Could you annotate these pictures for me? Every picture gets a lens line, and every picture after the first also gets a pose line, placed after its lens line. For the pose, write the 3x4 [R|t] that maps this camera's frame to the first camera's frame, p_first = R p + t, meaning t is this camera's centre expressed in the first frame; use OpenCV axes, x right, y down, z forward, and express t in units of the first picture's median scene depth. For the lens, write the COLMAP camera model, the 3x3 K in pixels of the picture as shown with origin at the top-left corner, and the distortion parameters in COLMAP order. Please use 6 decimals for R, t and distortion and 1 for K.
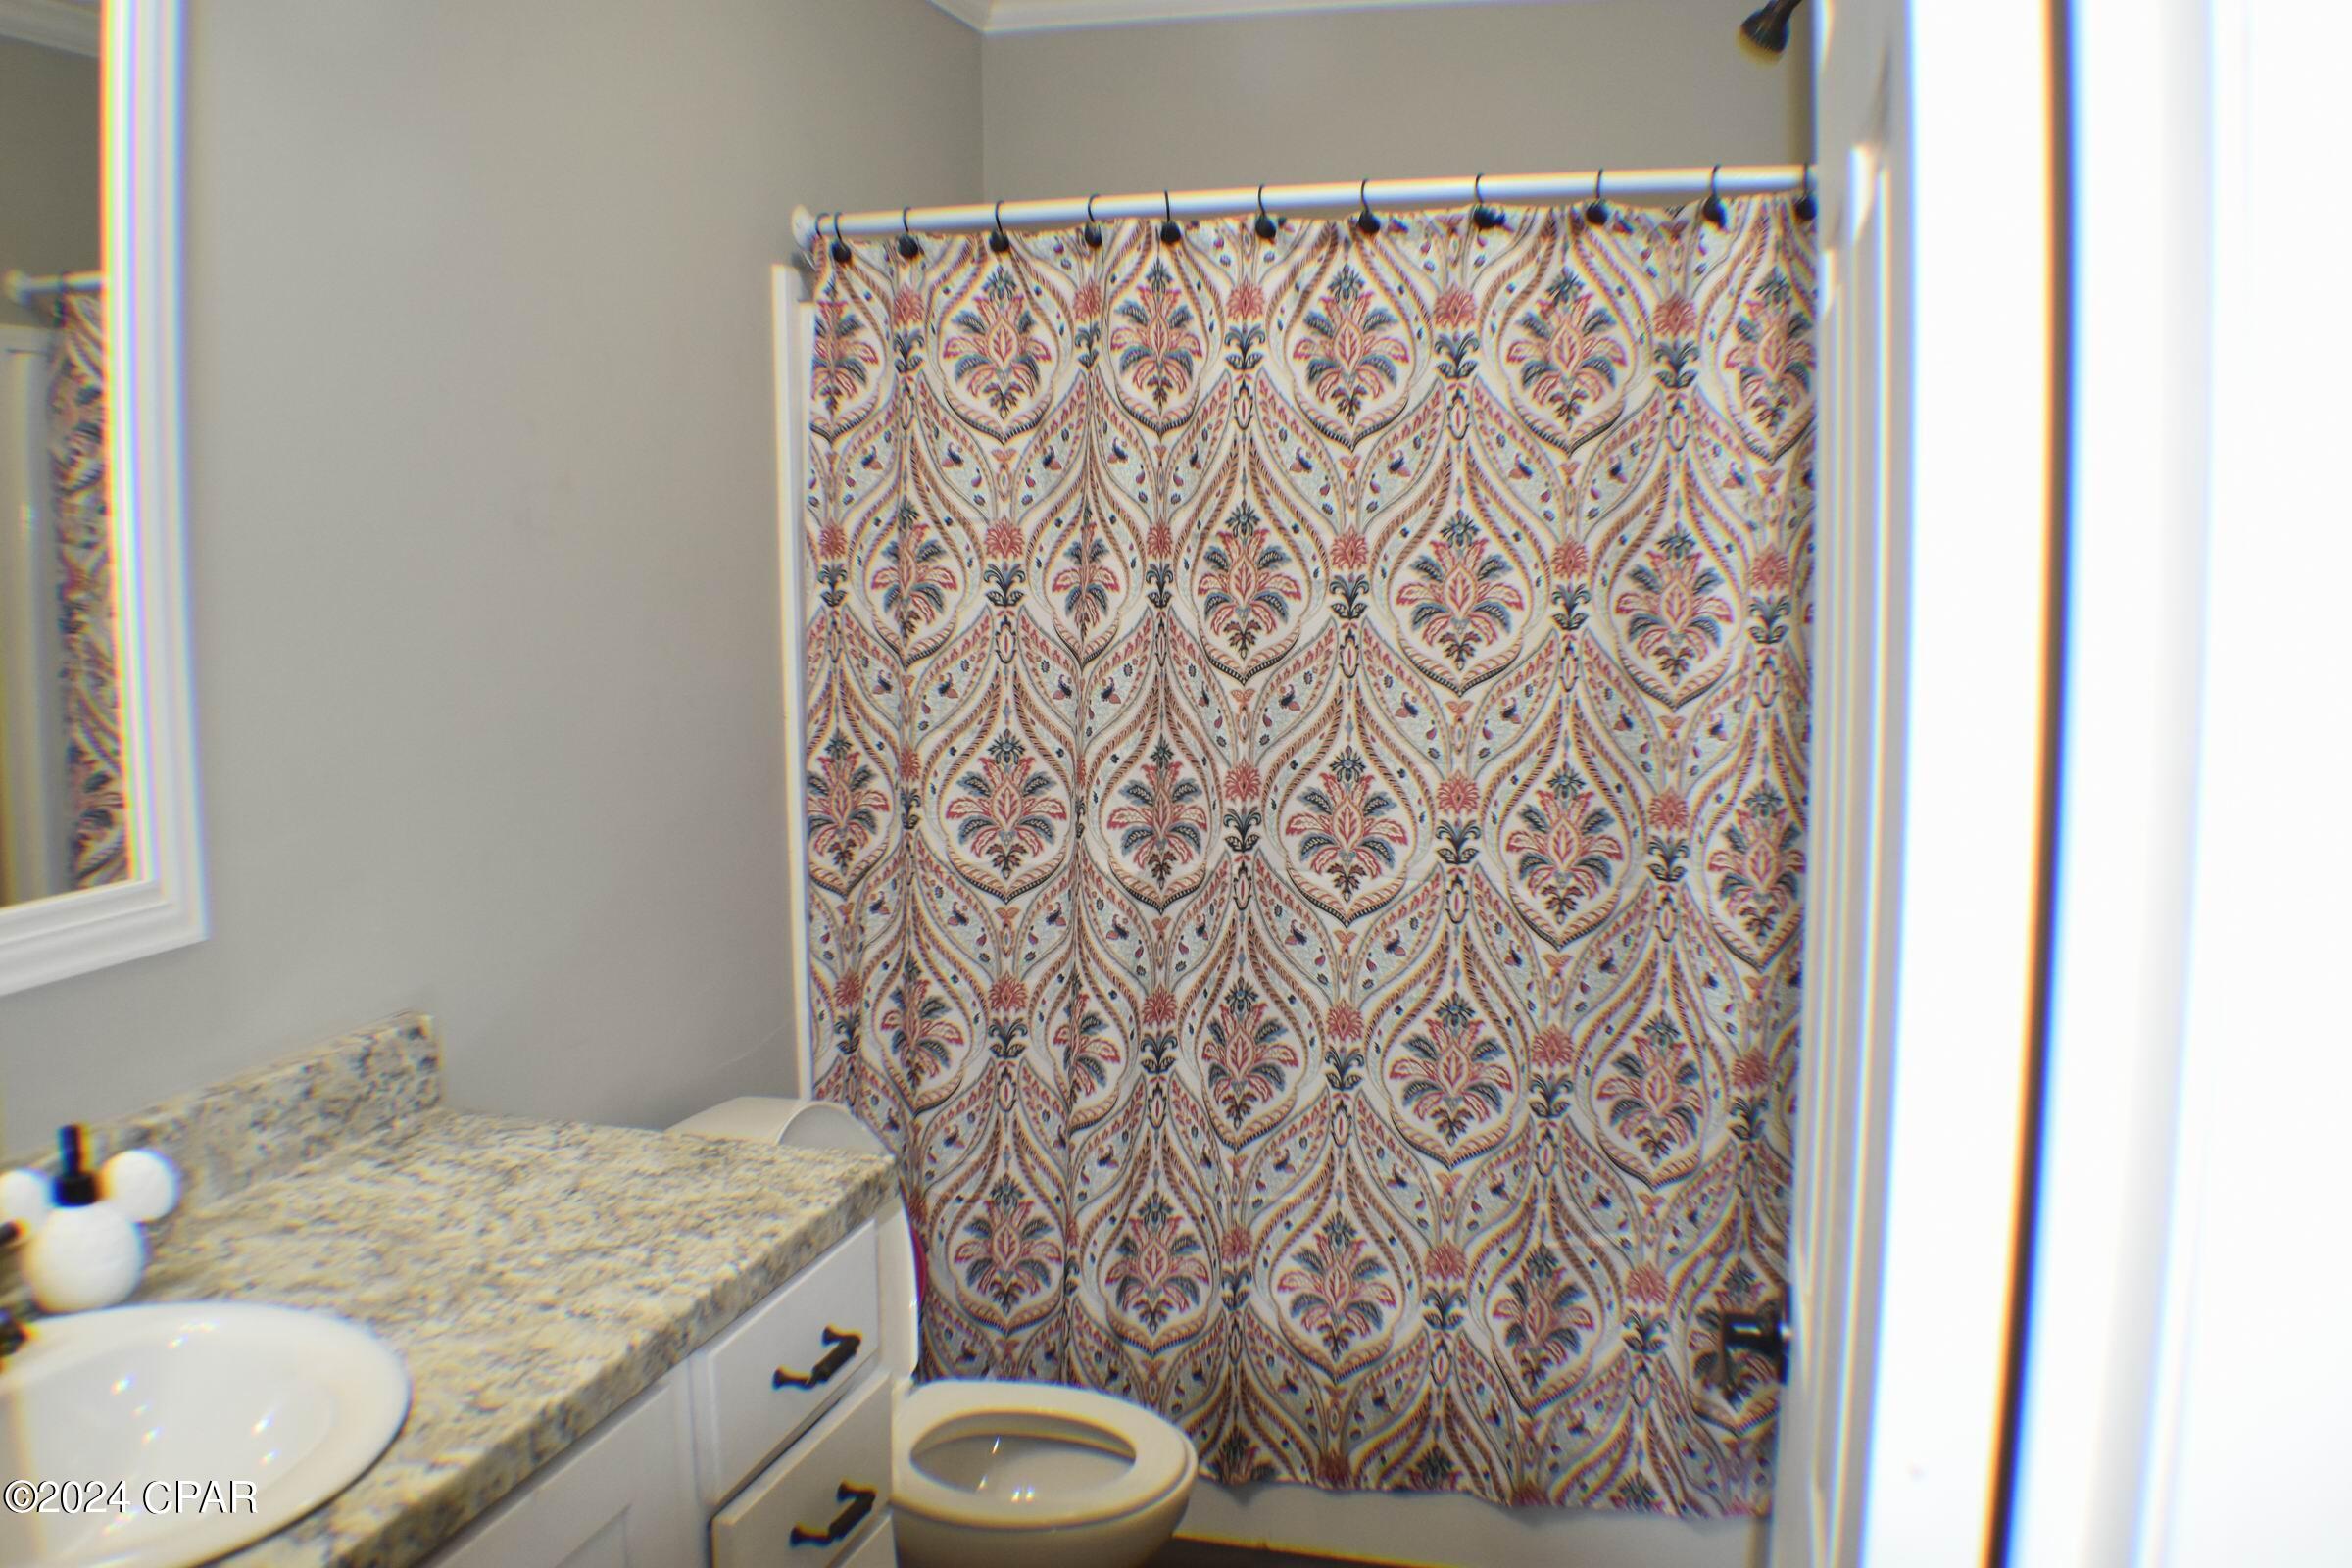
lens RADIAL K [[2050.2, 0, 1176.0], [0, 2050.2, 784.0], [0, 0, 1]] dist [-0.182275, 0.057652]
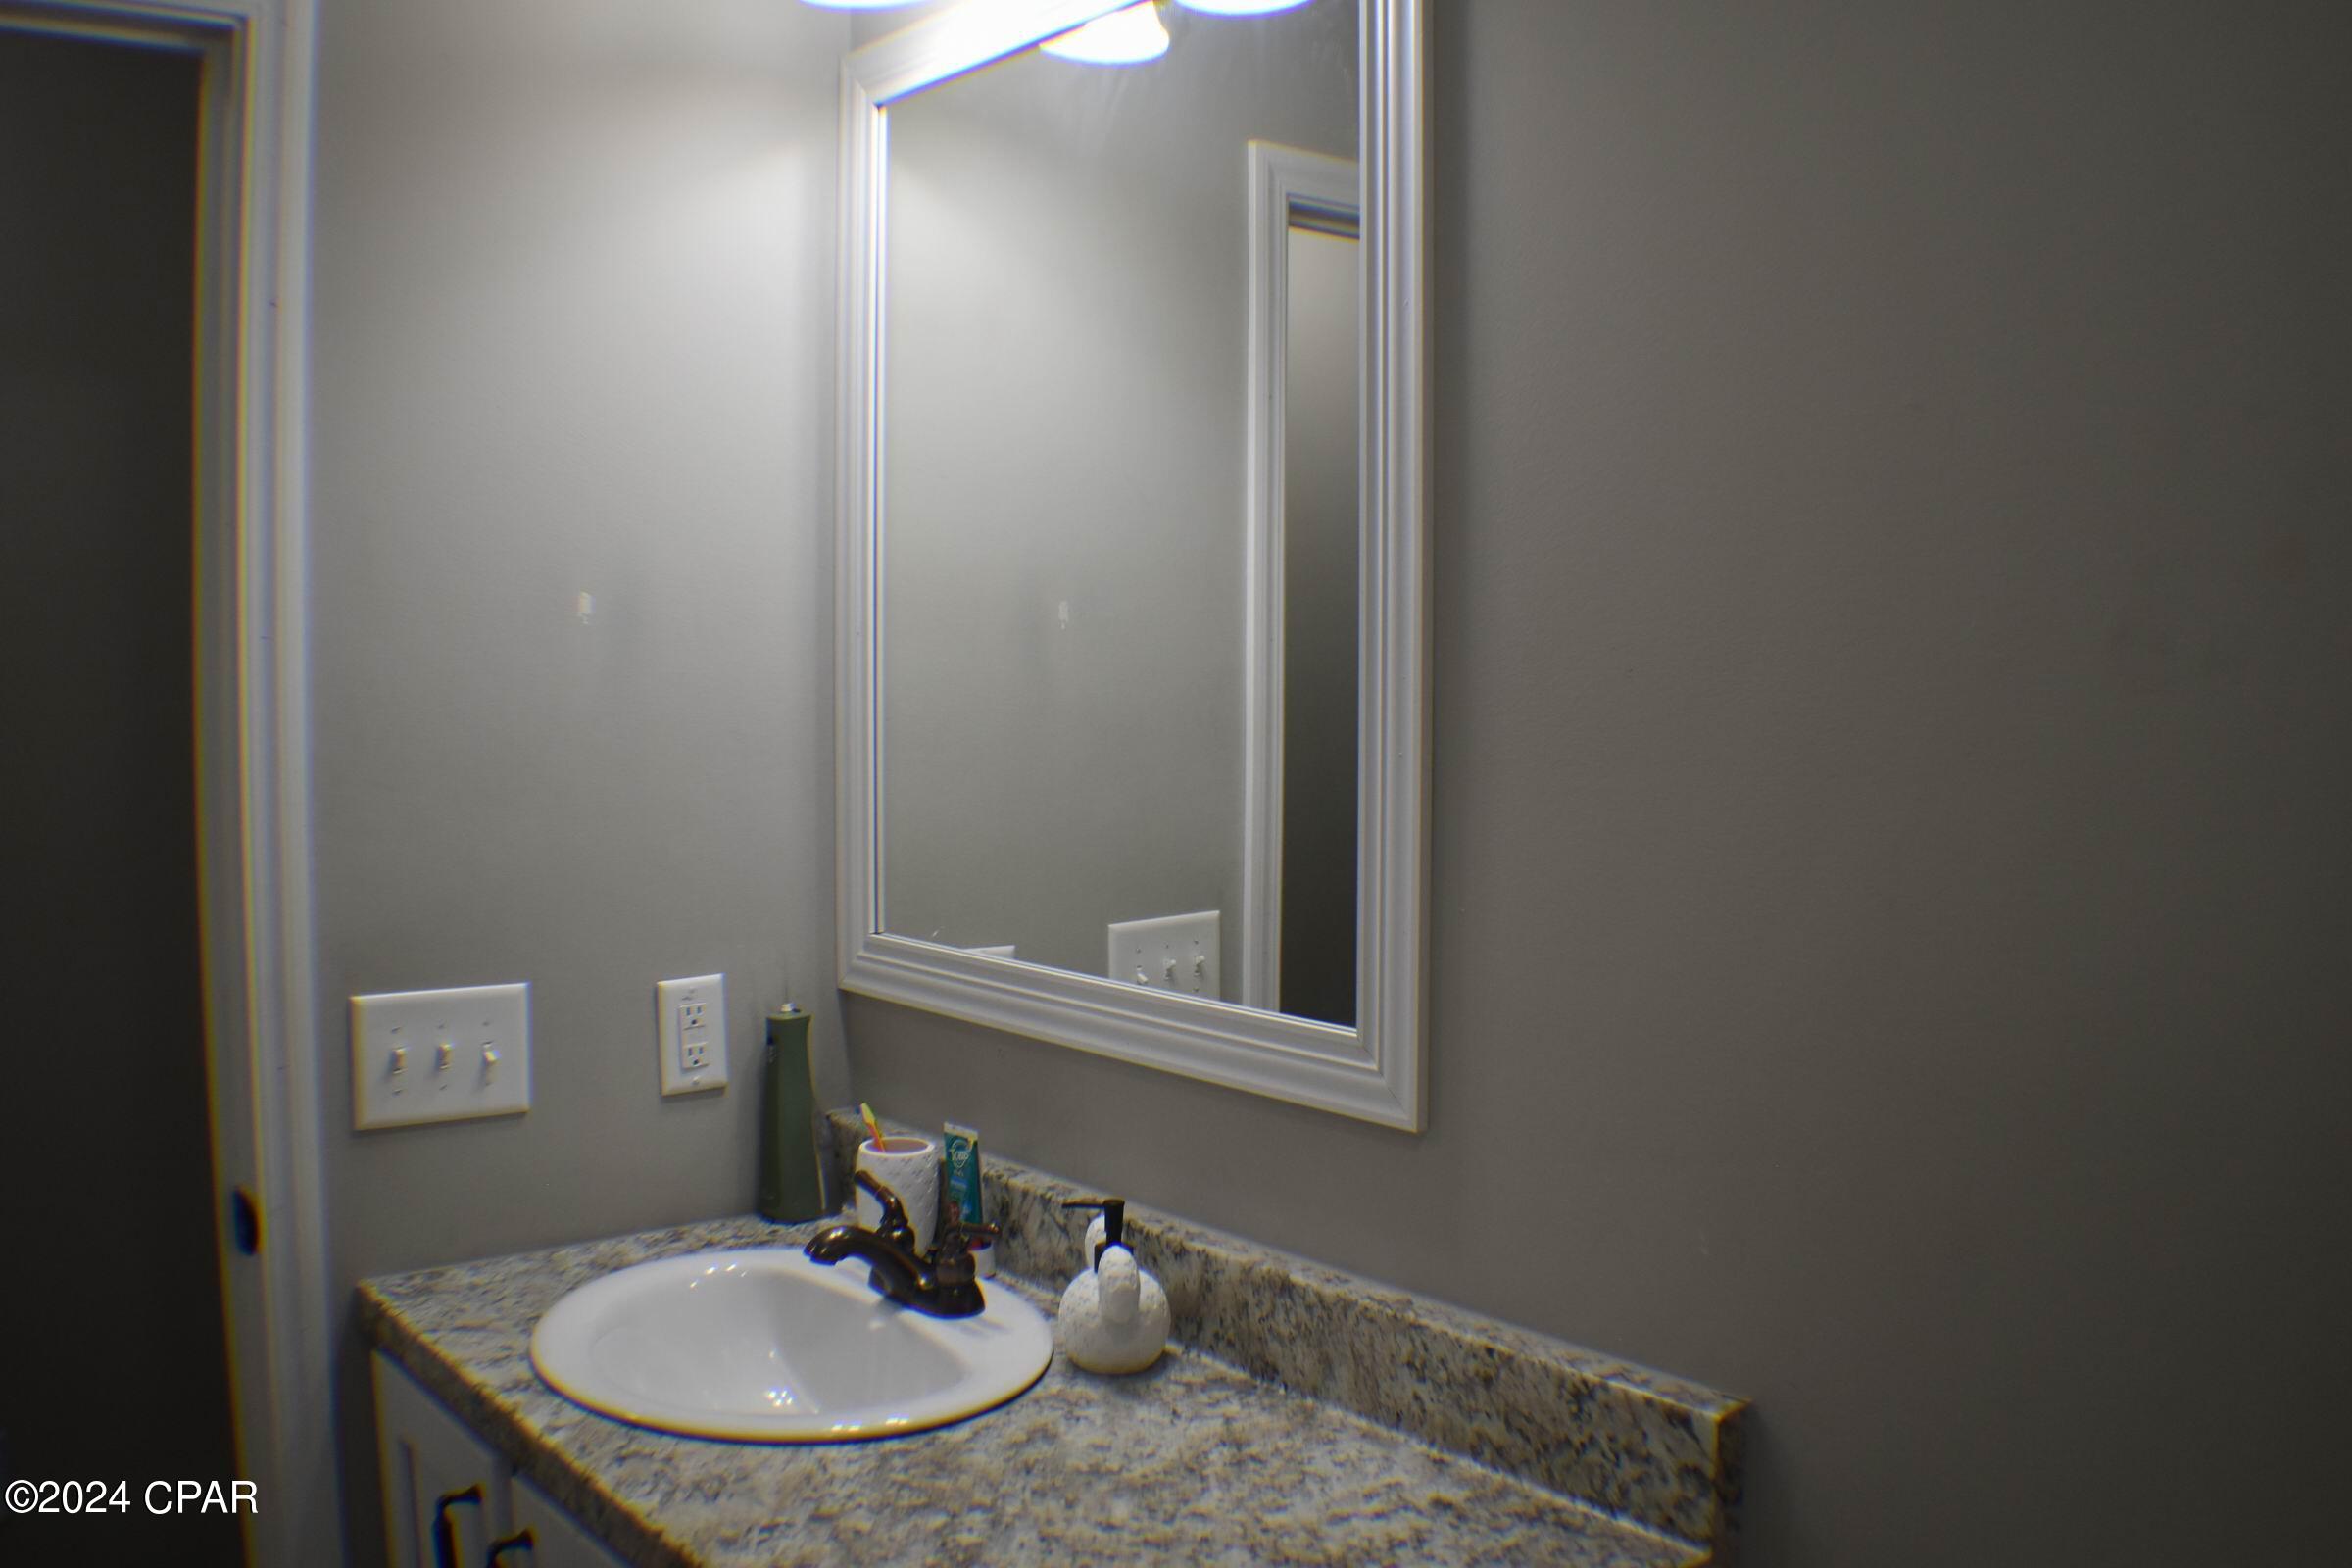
lens RADIAL K [[2050.2, 0, 1176.0], [0, 2050.2, 784.0], [0, 0, 1]] dist [-0.182275, 0.057652]
pose [[-0.573897, 0.056629, -0.816967, 0.271059], [-0.099260, 0.985441, 0.138034, -0.179142], [0.812890, 0.160310, -0.559920, 1.405068]]
